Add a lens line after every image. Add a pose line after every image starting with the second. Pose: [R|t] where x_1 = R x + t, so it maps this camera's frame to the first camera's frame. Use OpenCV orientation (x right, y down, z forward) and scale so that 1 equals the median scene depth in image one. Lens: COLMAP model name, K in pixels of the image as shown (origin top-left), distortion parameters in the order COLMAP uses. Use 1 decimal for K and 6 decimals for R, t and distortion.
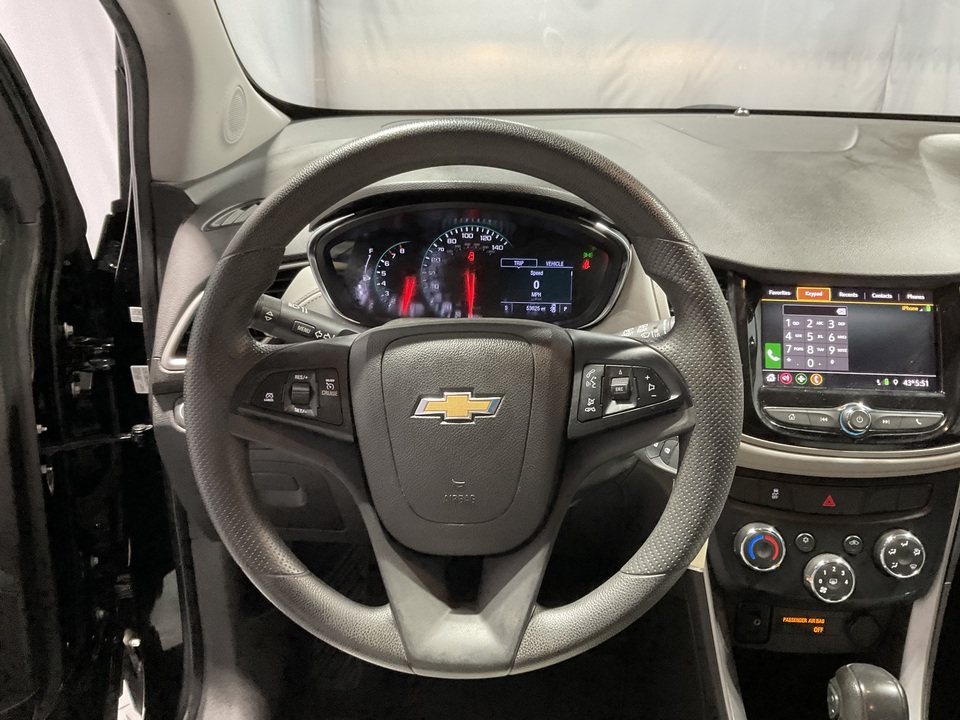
lens RADIAL K [[792.1, 0, 476.6], [0, 792.1, 353.4], [0, 0, 1]] dist [0.118207, -0.249444]
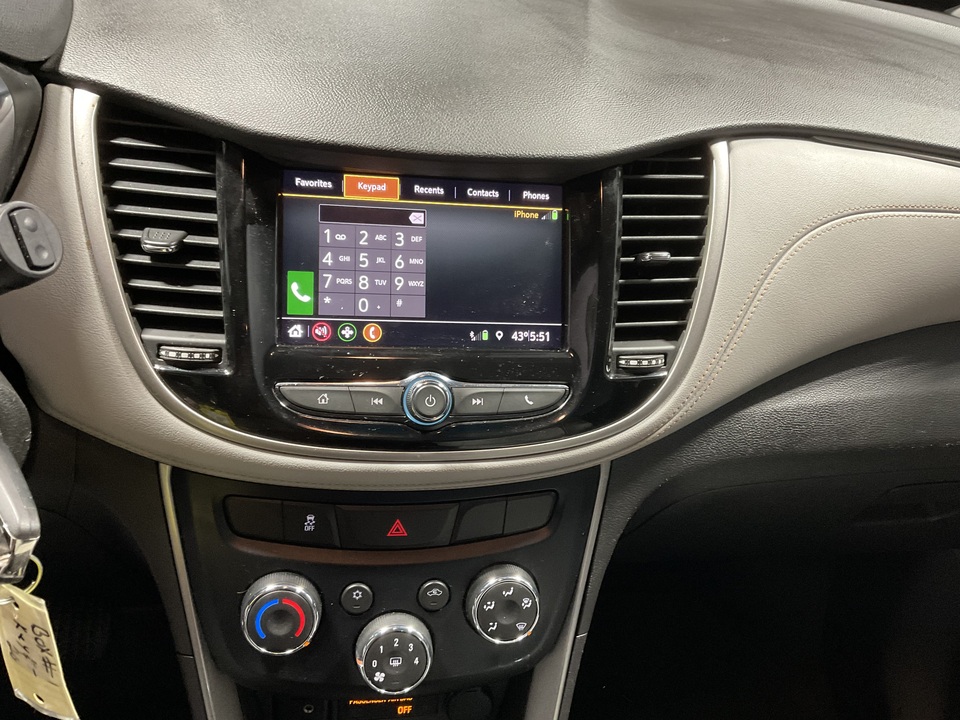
lens RADIAL K [[792.1, 0, 476.6], [0, 792.1, 353.4], [0, 0, 1]] dist [0.118207, -0.249444]
pose [[0.971955, -0.024228, 0.233917, 0.356905], [-0.001281, 0.994119, 0.108290, -0.016275], [-0.235165, -0.105553, 0.966207, 0.406506]]
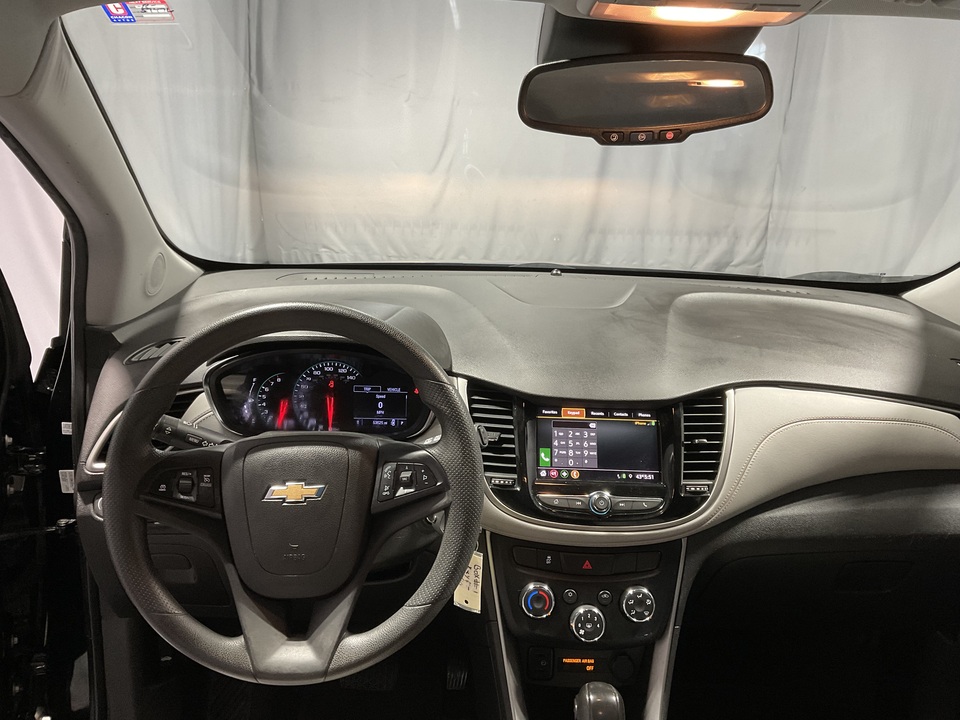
lens RADIAL K [[792.1, 0, 476.6], [0, 792.1, 353.4], [0, 0, 1]] dist [0.118207, -0.249444]
pose [[0.996756, 0.005698, 0.080282, 0.139011], [0.005198, 0.990850, -0.134867, 0.009523], [-0.080316, 0.134847, 0.987606, -0.378144]]
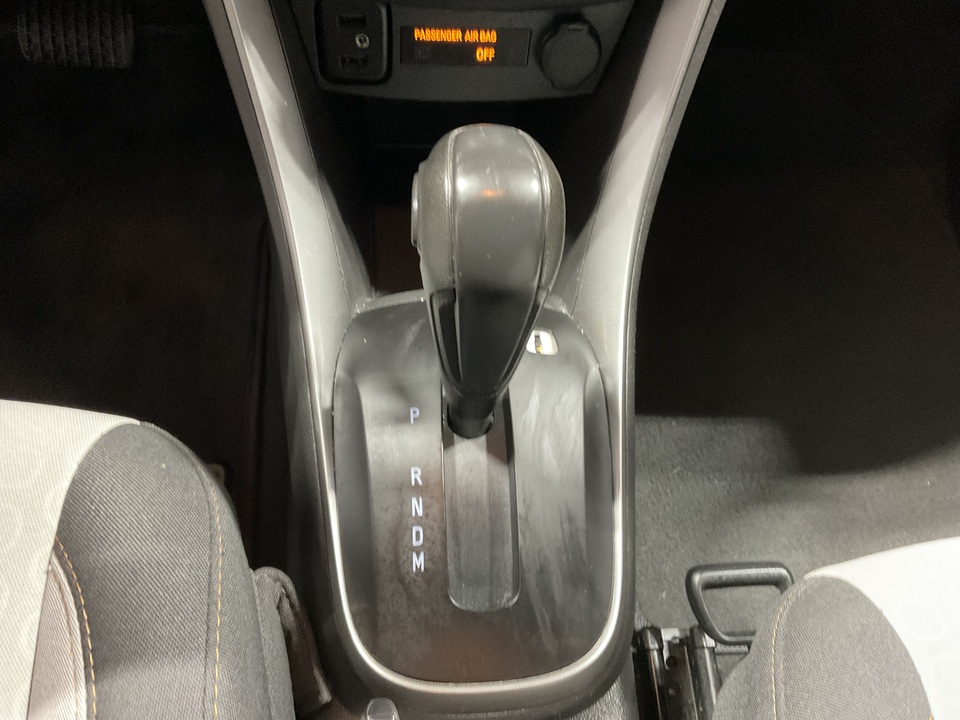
lens RADIAL K [[793.6, 0, 480.0], [0, 793.6, 360.0], [0, 0, 1]] dist [0.001540, -0.003064]
pose [[0.987263, -0.078915, 0.138147, 0.357926], [-0.025058, 0.780352, 0.624838, 0.191906], [-0.157112, -0.620341, 0.768435, 0.522377]]
